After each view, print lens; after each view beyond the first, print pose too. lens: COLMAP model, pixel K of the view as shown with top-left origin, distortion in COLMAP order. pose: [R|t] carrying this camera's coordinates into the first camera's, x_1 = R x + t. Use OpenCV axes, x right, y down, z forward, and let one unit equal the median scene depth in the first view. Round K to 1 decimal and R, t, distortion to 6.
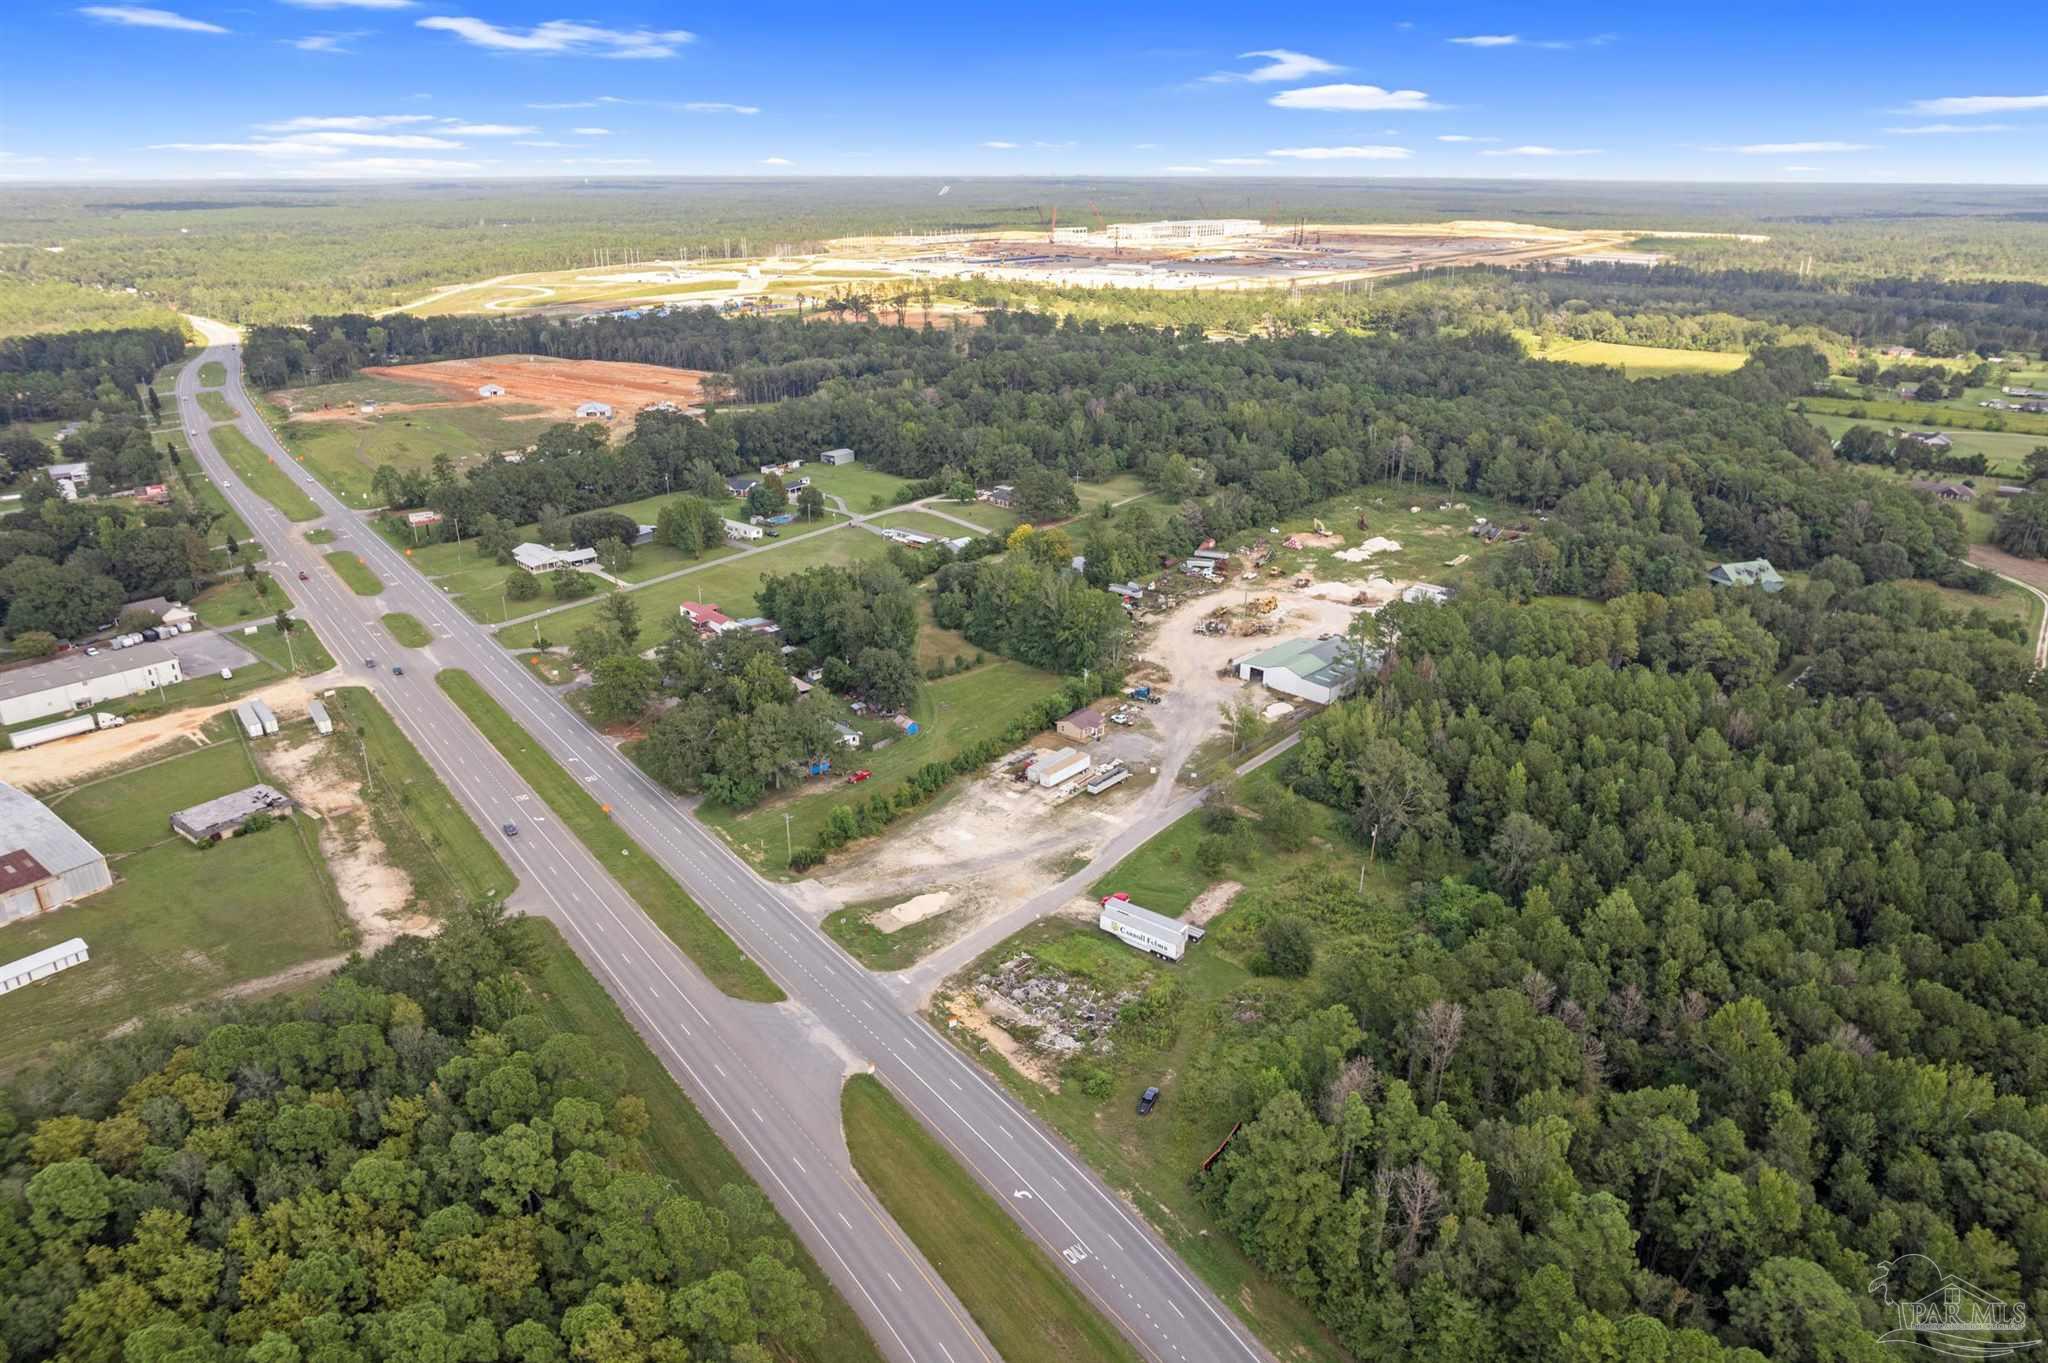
lens RADIAL K [[1310.4, 0, 1024.0], [0, 1310.4, 681.5], [0, 0, 1]] dist [-0.074831, 0.068161]
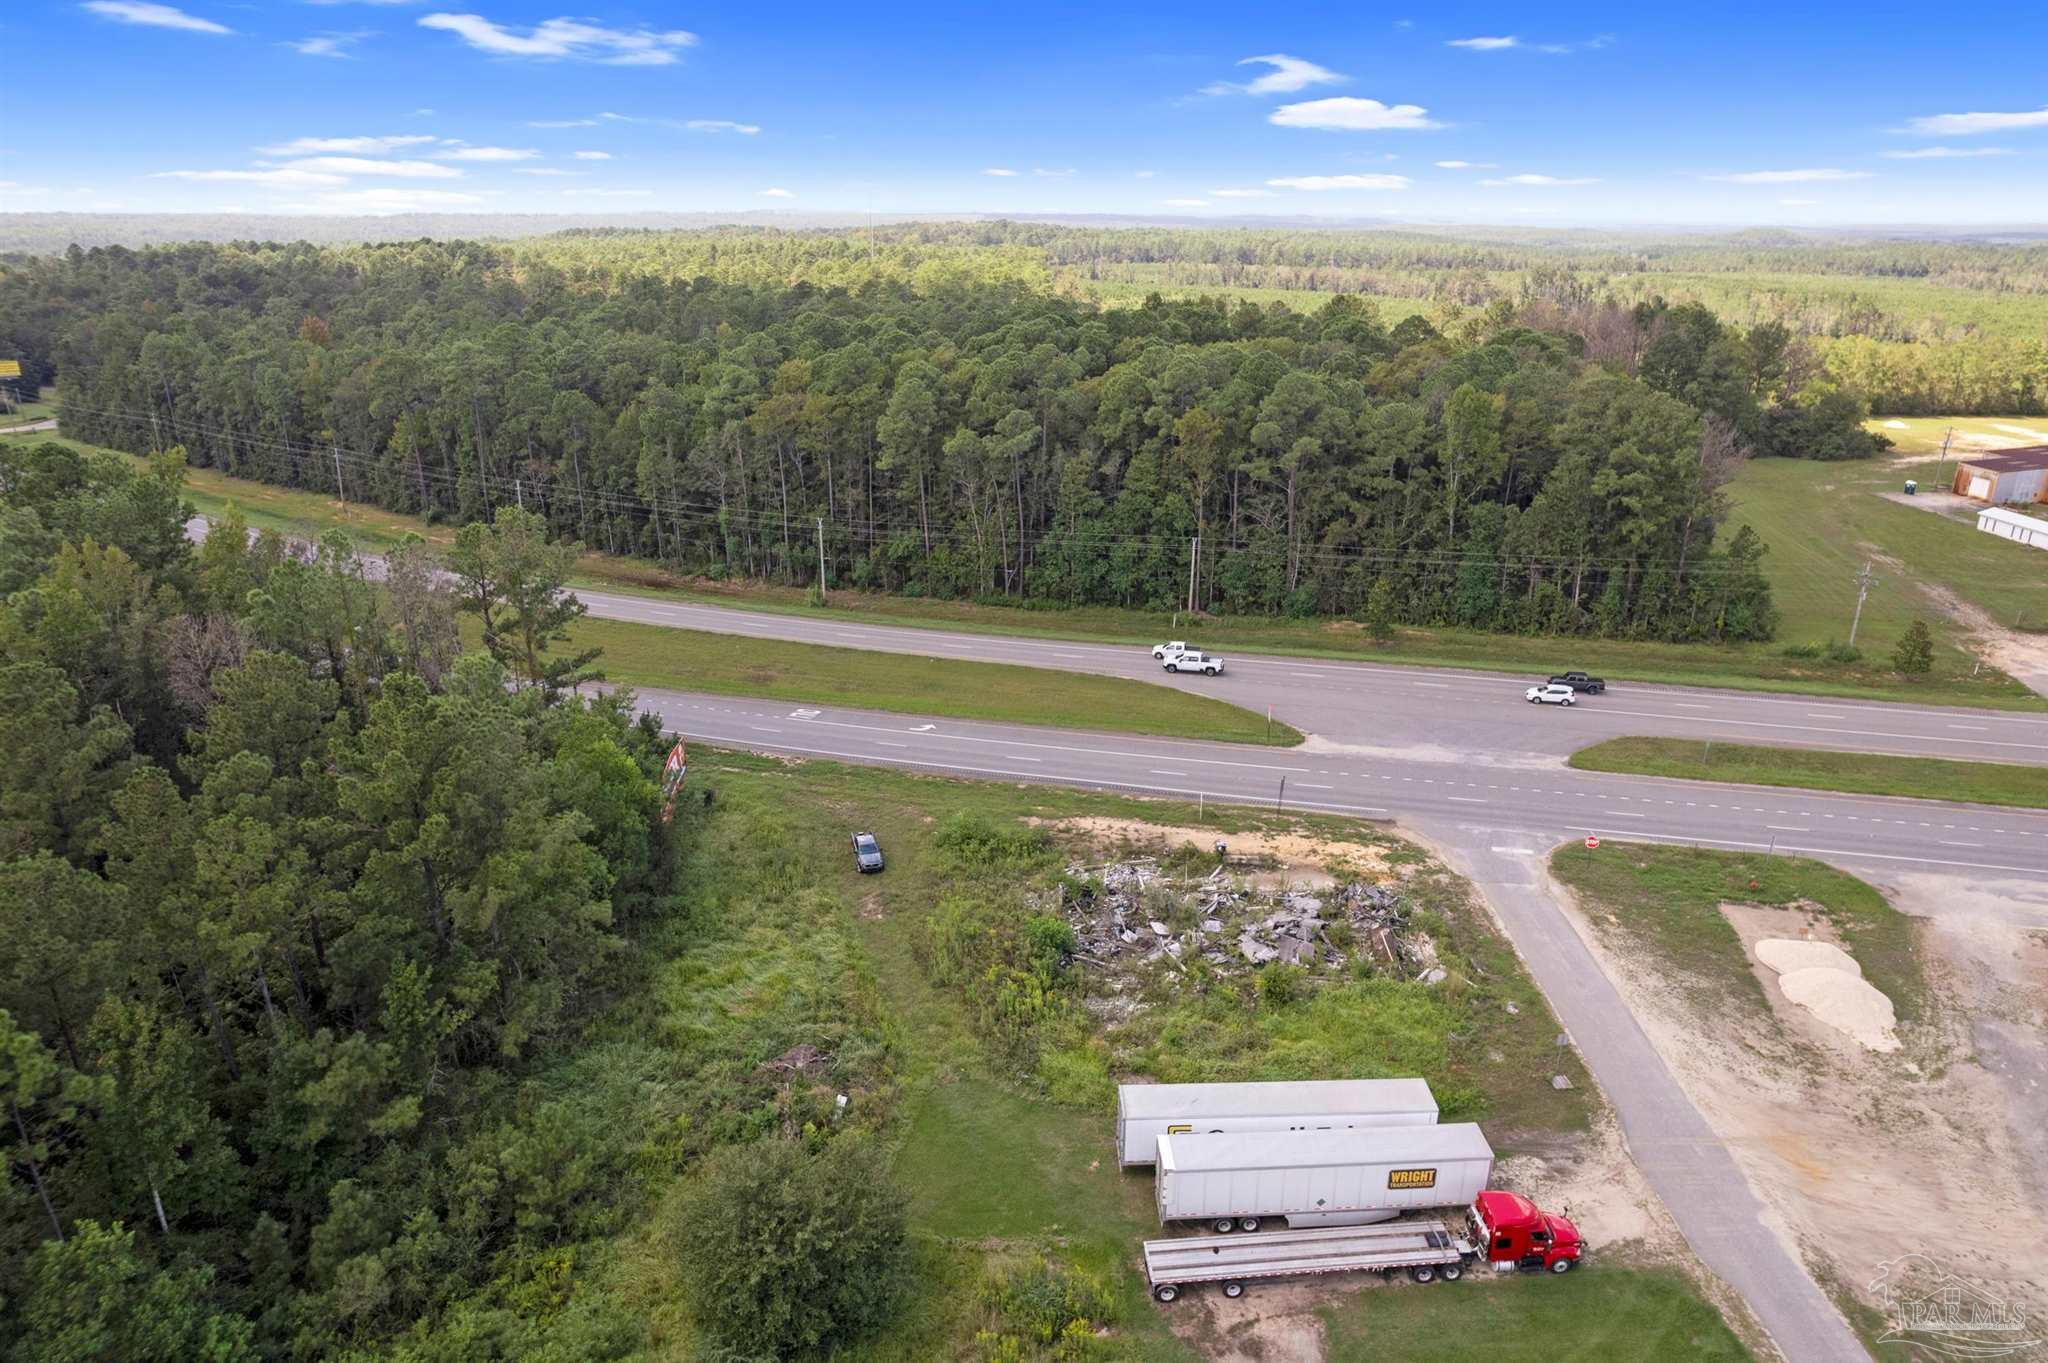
lens RADIAL K [[1310.4, 0, 1024.0], [0, 1310.4, 681.5], [0, 0, 1]] dist [-0.074831, 0.068161]
pose [[-0.765604, 0.221136, -0.604110, 0.275545], [-0.243016, 0.770067, 0.589864, -0.041147], [0.595646, 0.598411, -0.535827, 1.012273]]
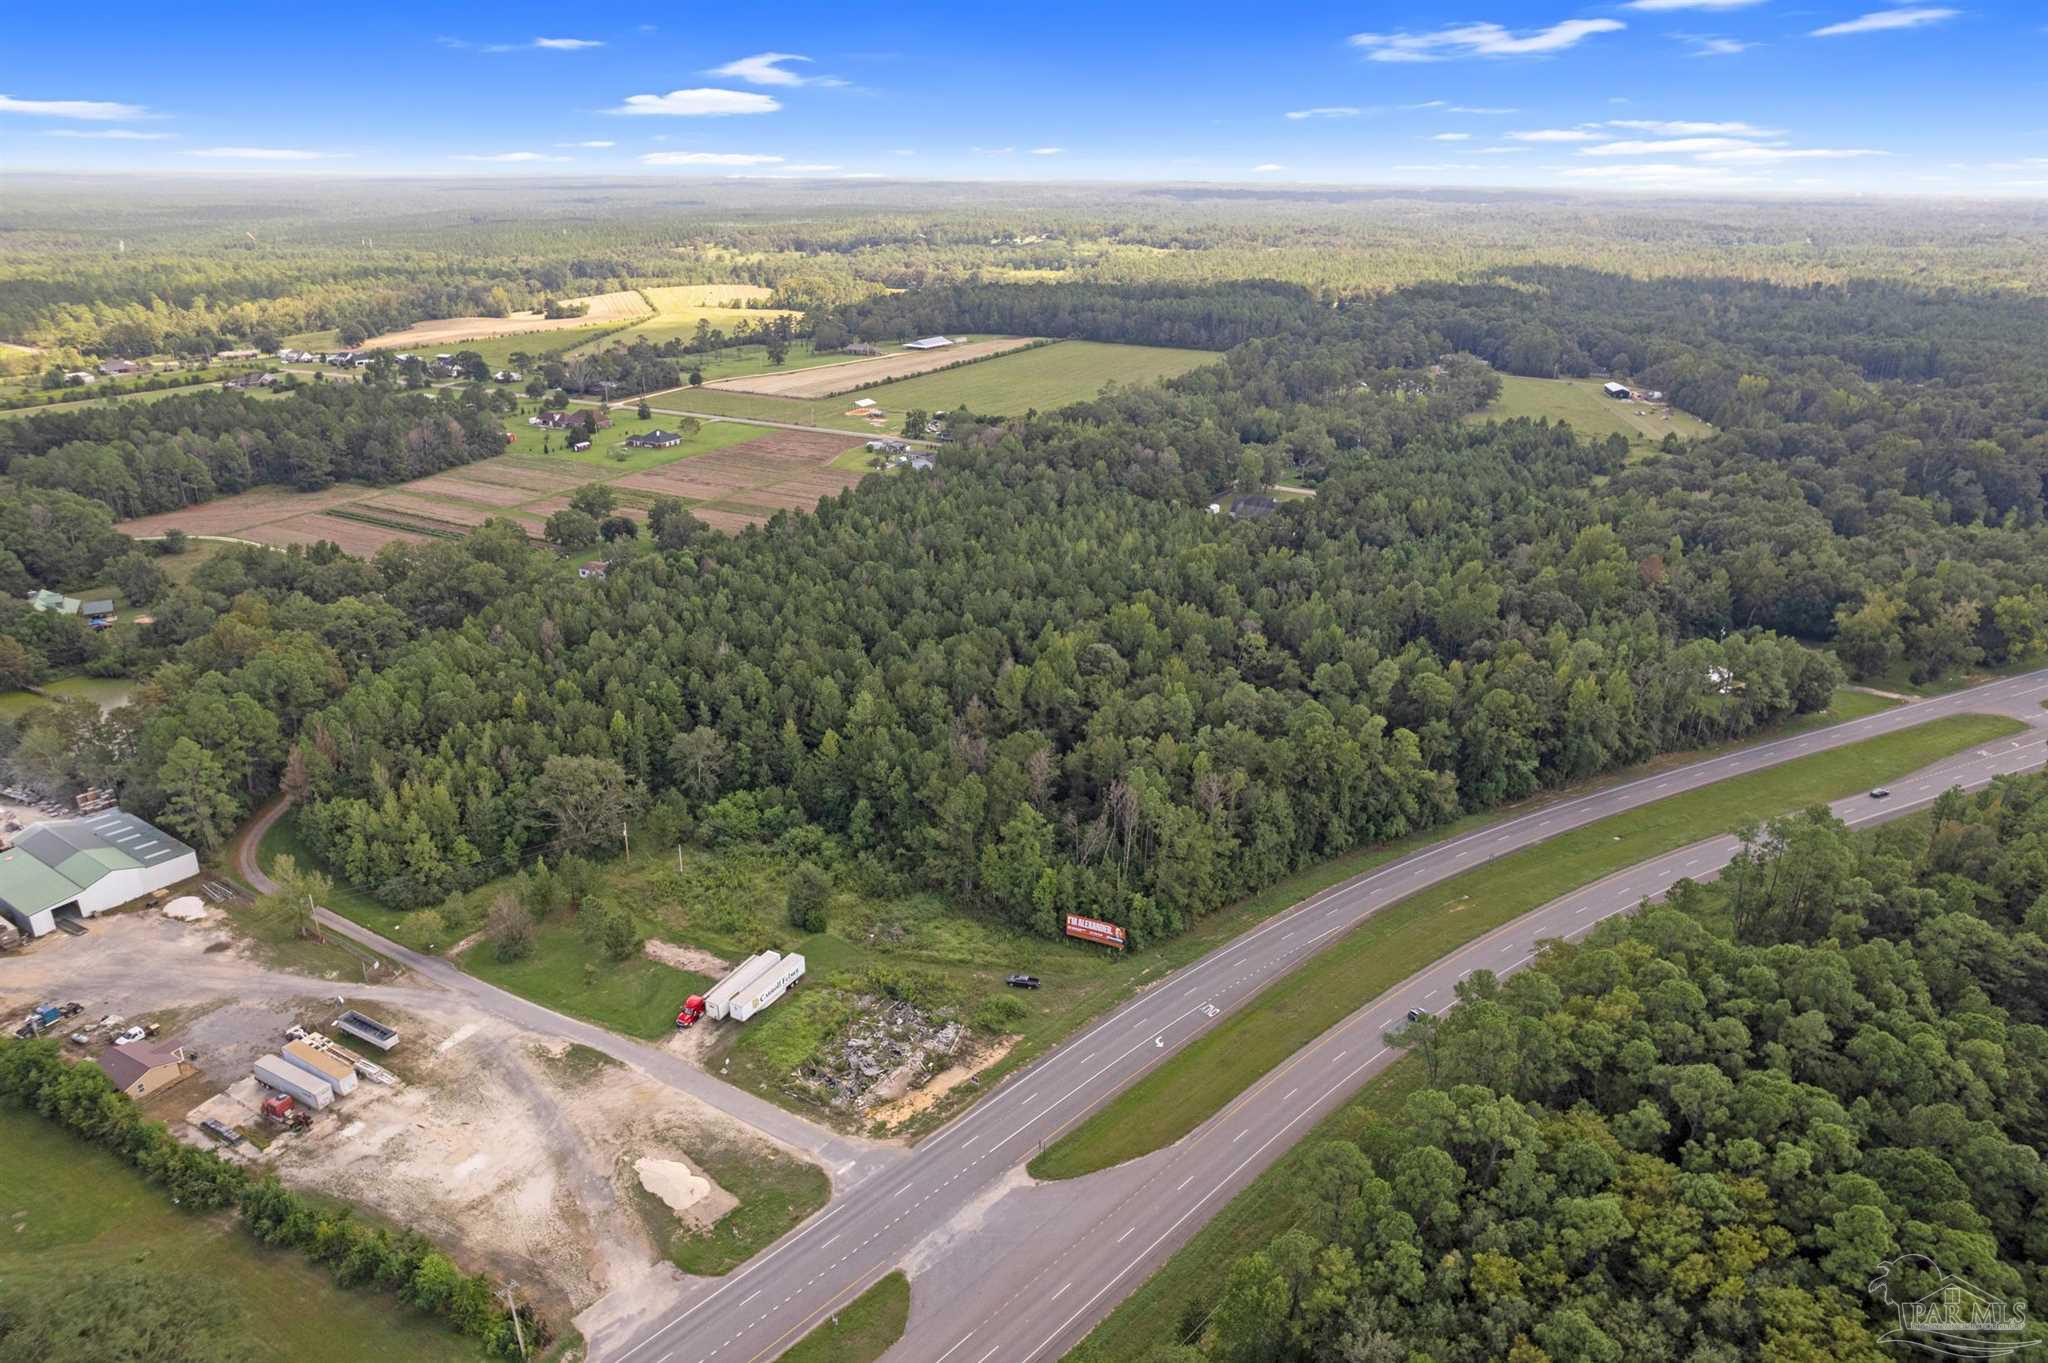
lens RADIAL K [[1315.1, 0, 1033.4], [0, 1315.1, 651.4], [0, 0, 1]] dist [-0.054878, -0.001382]
pose [[-0.180347, -0.347865, 0.920035, -0.680492], [0.352850, 0.850234, 0.390640, -0.291001], [-0.918135, 0.395085, -0.030592, 0.724463]]
